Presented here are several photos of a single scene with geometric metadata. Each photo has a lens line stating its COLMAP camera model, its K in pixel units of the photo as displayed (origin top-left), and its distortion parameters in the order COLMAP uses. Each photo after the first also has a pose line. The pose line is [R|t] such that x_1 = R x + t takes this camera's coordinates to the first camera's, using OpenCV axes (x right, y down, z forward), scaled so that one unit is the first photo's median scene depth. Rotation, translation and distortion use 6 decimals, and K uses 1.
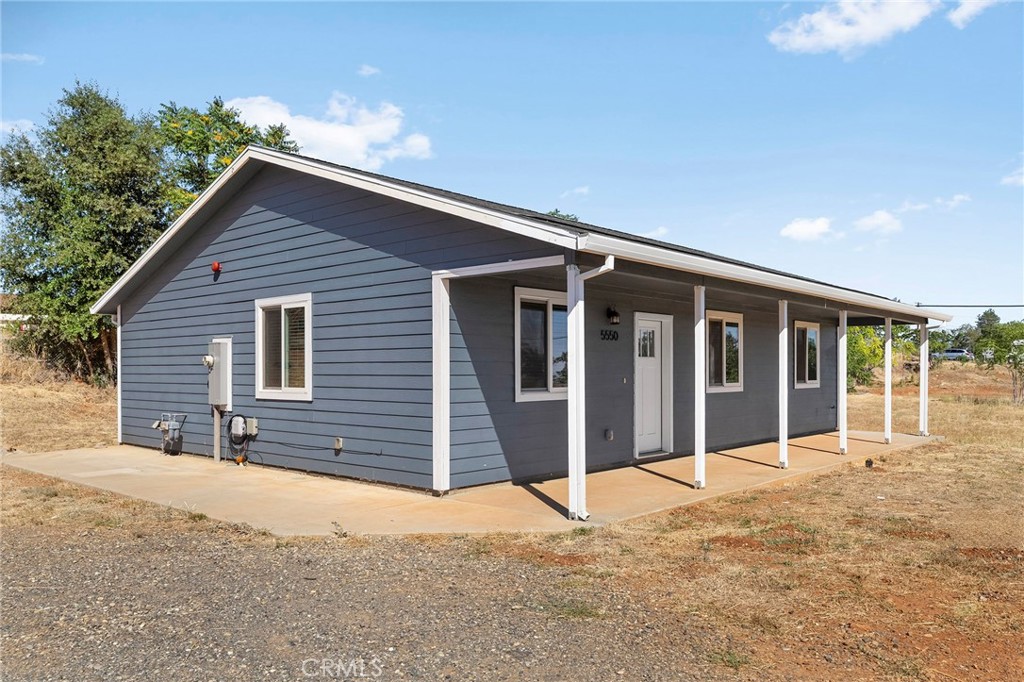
lens RADIAL K [[774.2, 0, 509.6], [0, 774.2, 378.6], [0, 0, 1]] dist [-0.004493, -0.002952]
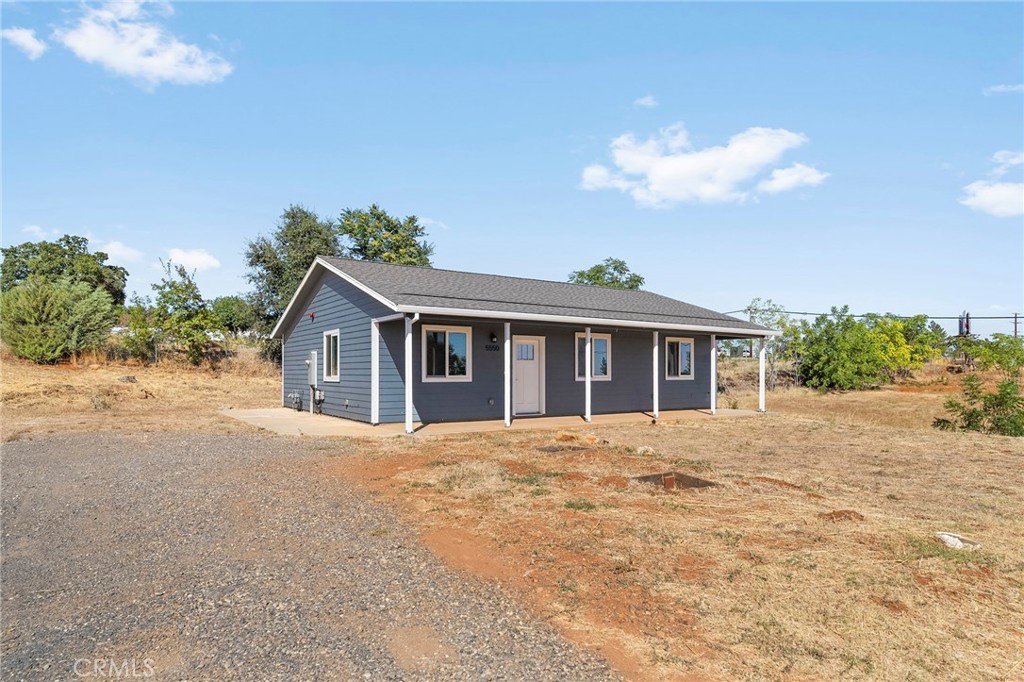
lens RADIAL K [[621.4, 0, 515.9], [0, 621.4, 376.0], [0, 0, 1]] dist [-0.001561, -0.000290]
pose [[0.965268, 0.003254, -0.261242, 0.544719], [-0.005144, 0.999965, -0.006551, 0.019216], [0.261211, 0.007668, 0.965251, -0.397925]]
